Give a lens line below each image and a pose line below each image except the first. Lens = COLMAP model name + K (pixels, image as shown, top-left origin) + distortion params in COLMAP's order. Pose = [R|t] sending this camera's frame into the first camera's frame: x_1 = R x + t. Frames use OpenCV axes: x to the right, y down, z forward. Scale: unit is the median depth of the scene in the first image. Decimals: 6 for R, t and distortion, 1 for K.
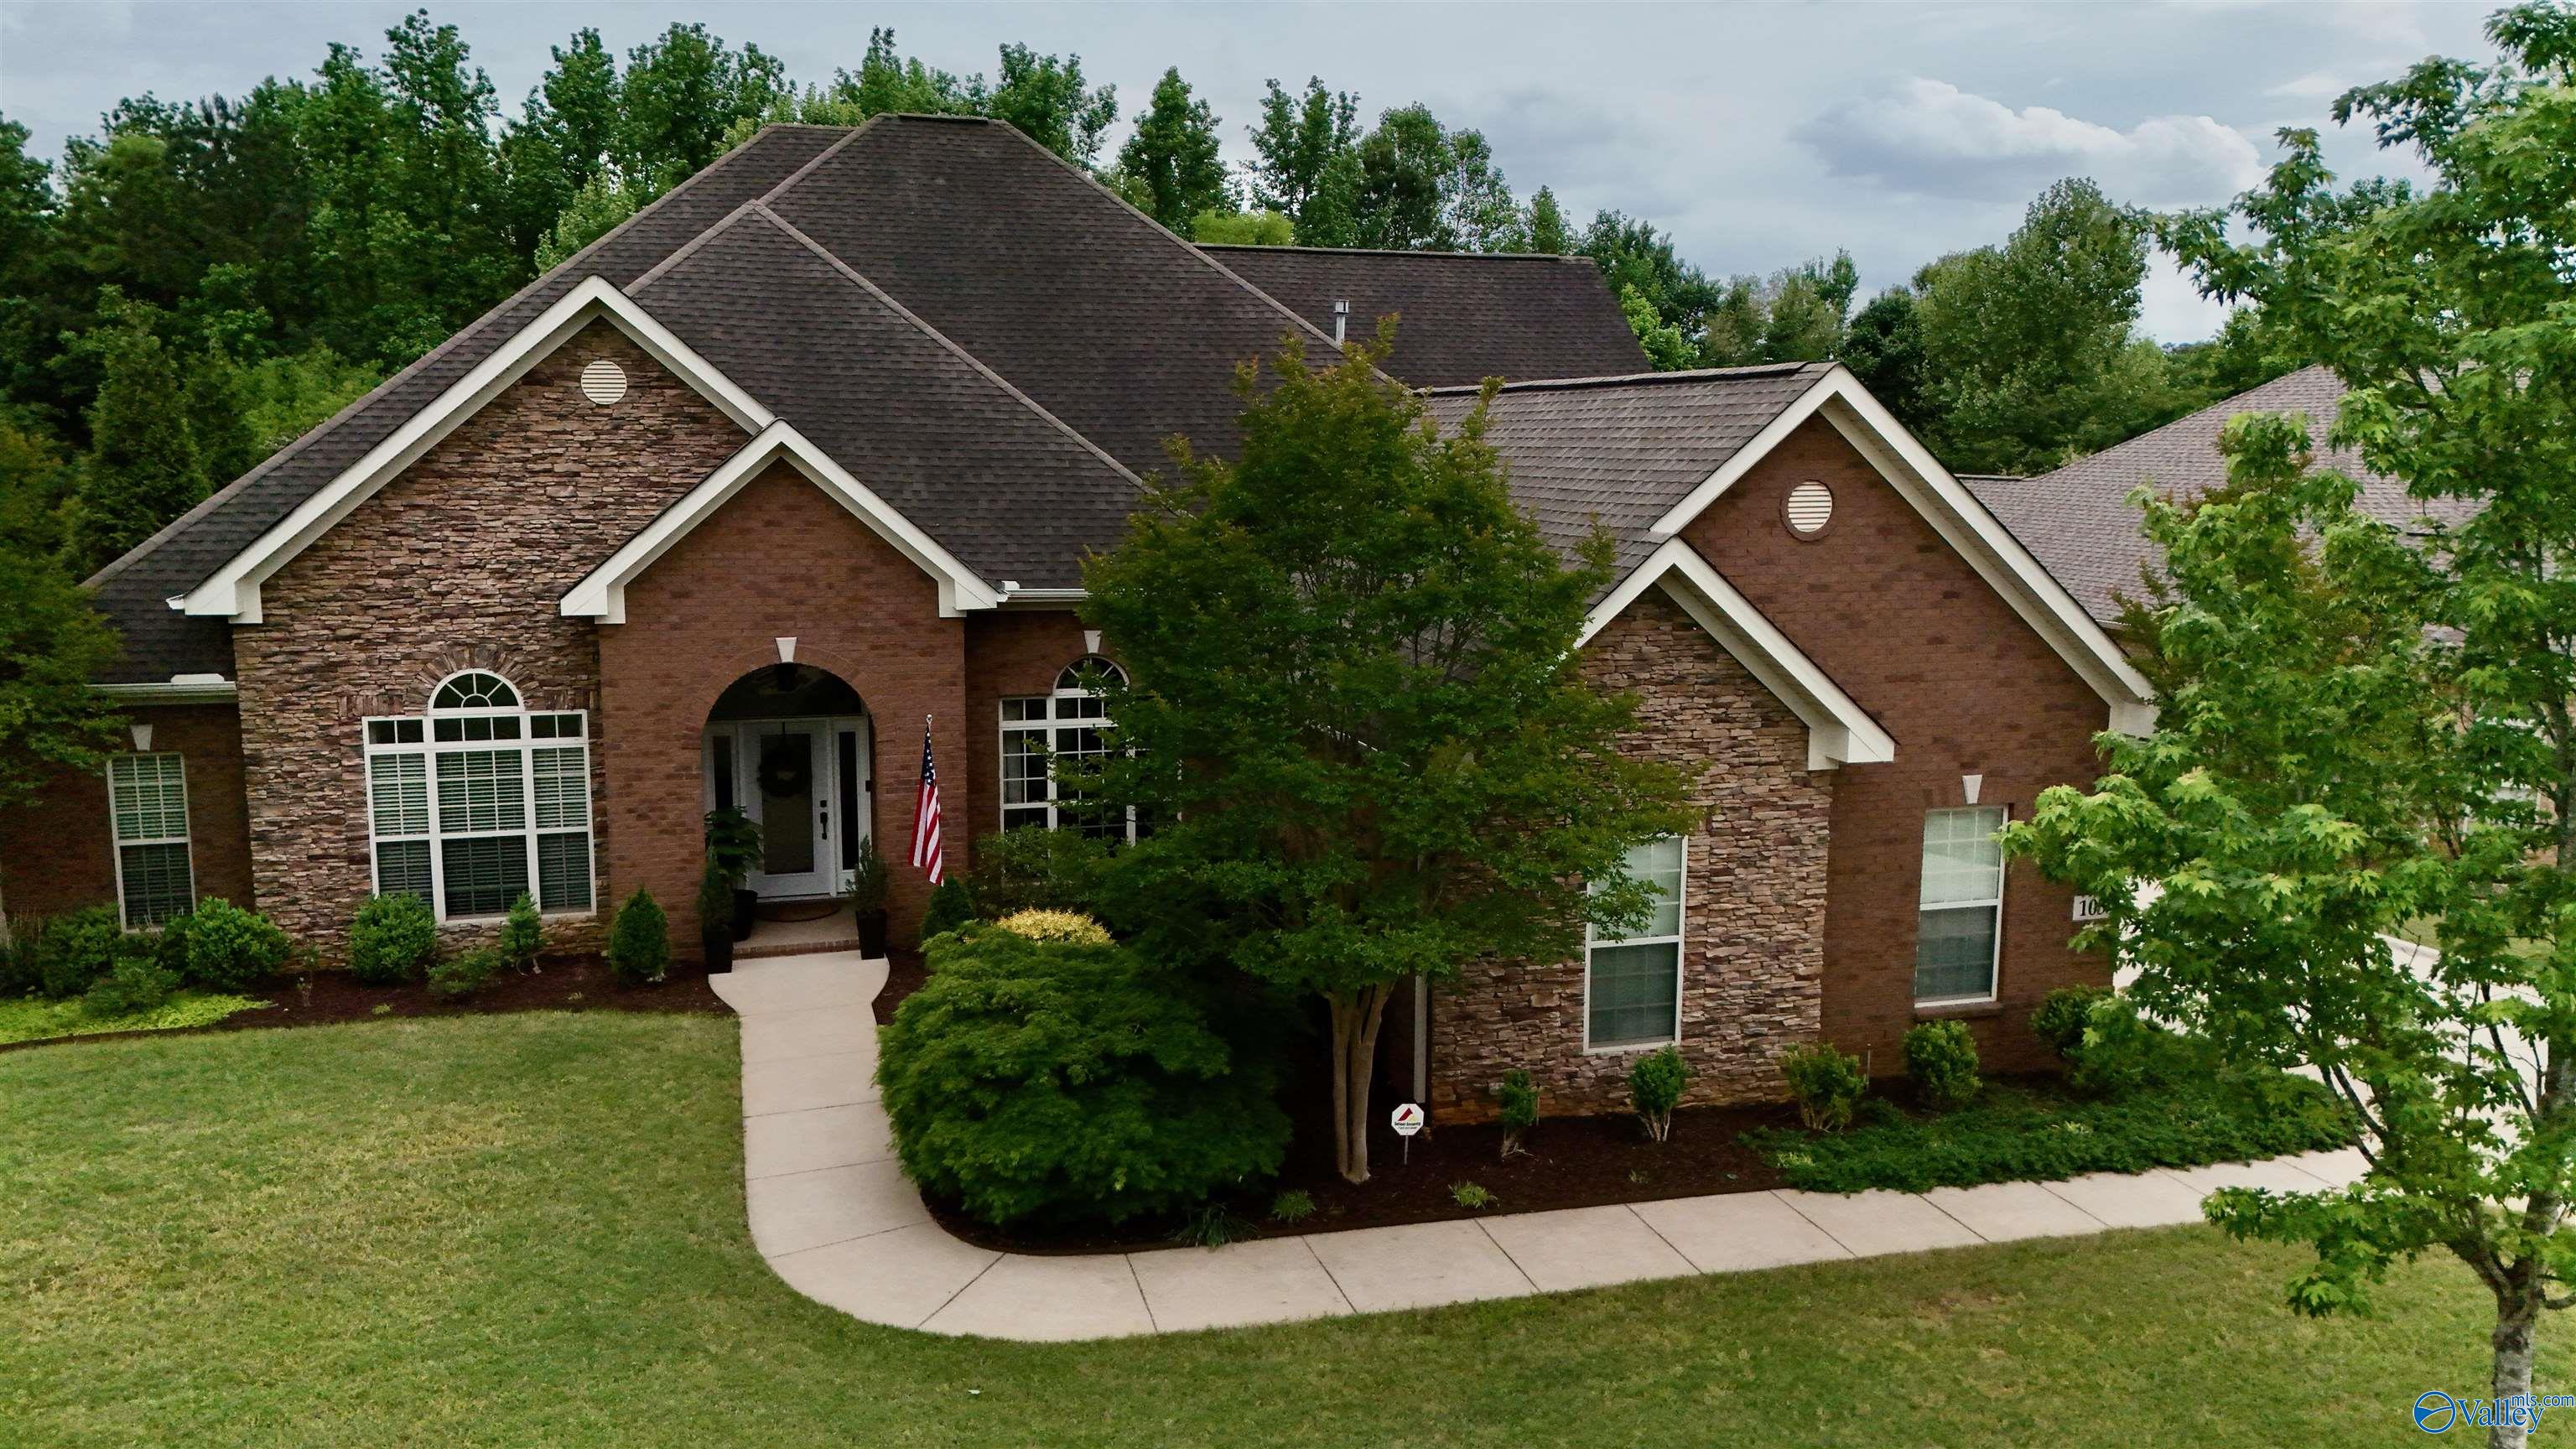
lens RADIAL K [[1917.1, 0, 1288.0], [0, 1917.1, 724.5], [0, 0, 1]] dist [0.008317, 0.002806]
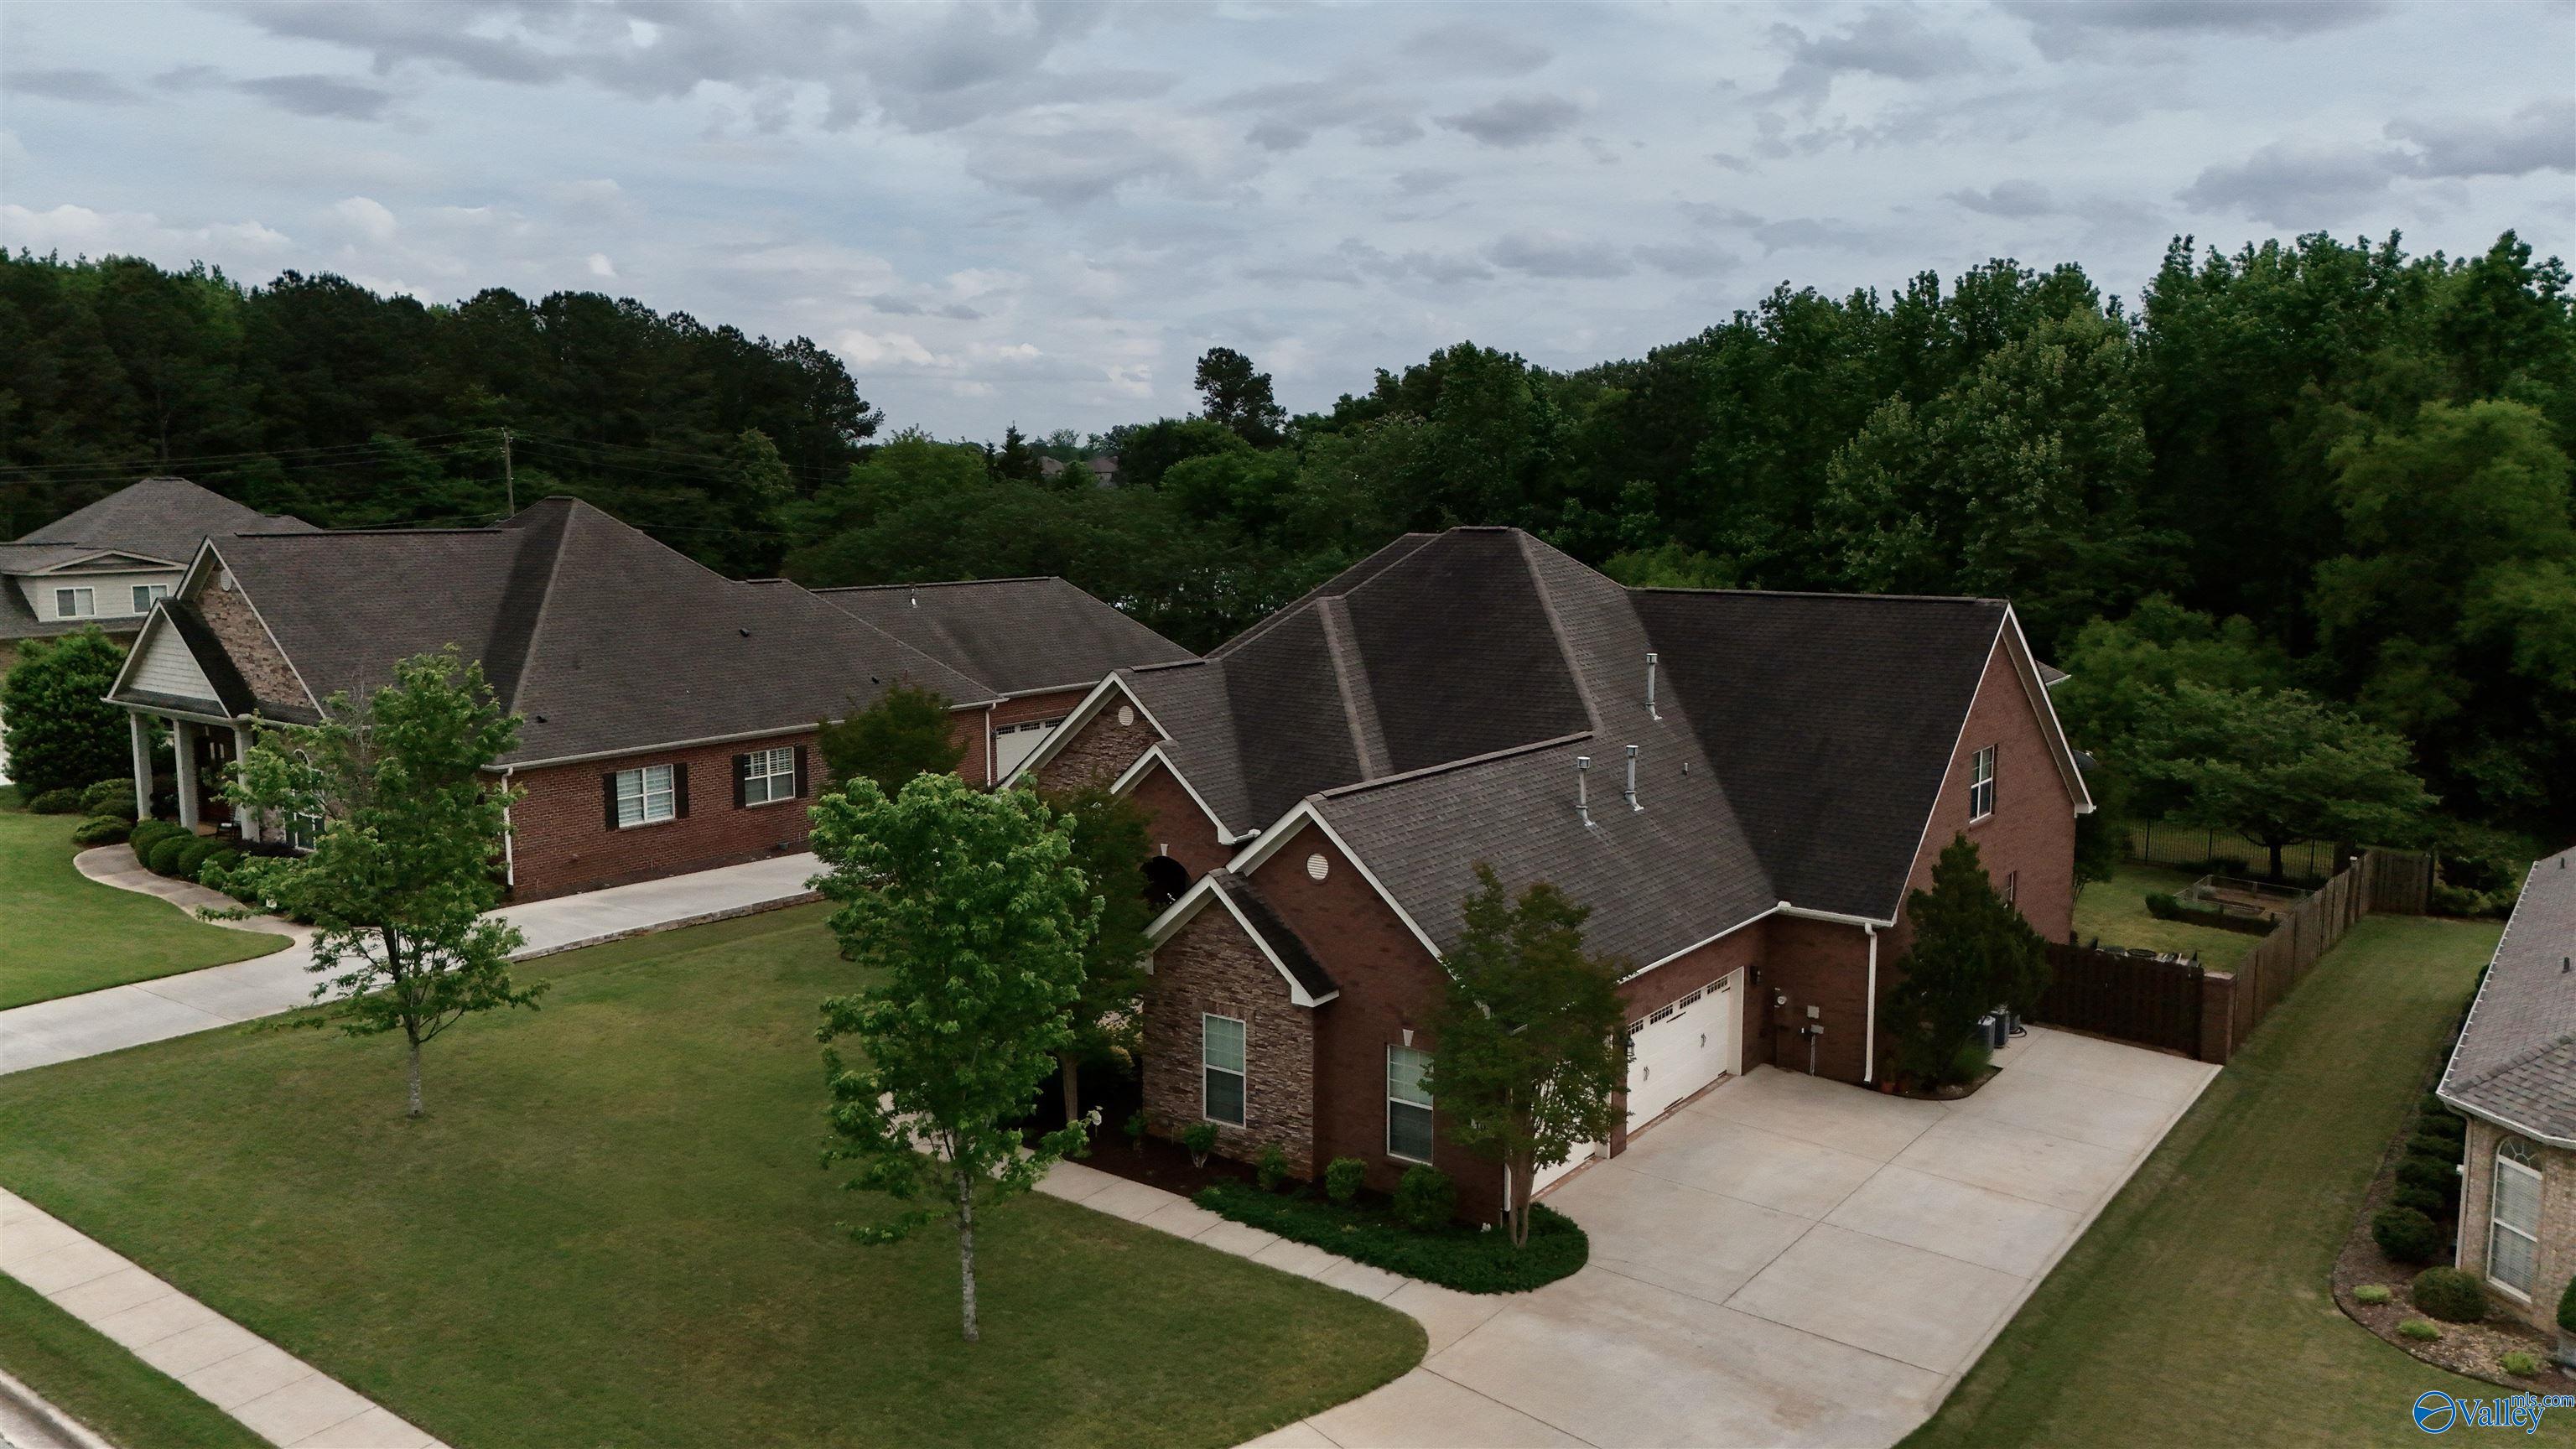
lens RADIAL K [[1917.1, 0, 1288.0], [0, 1917.1, 724.5], [0, 0, 1]] dist [0.008317, 0.002806]
pose [[0.592778, 0.092852, -0.799996, 1.708175], [-0.110627, 0.993303, 0.033316, -0.304392], [0.797732, 0.068752, 0.599080, -0.159127]]
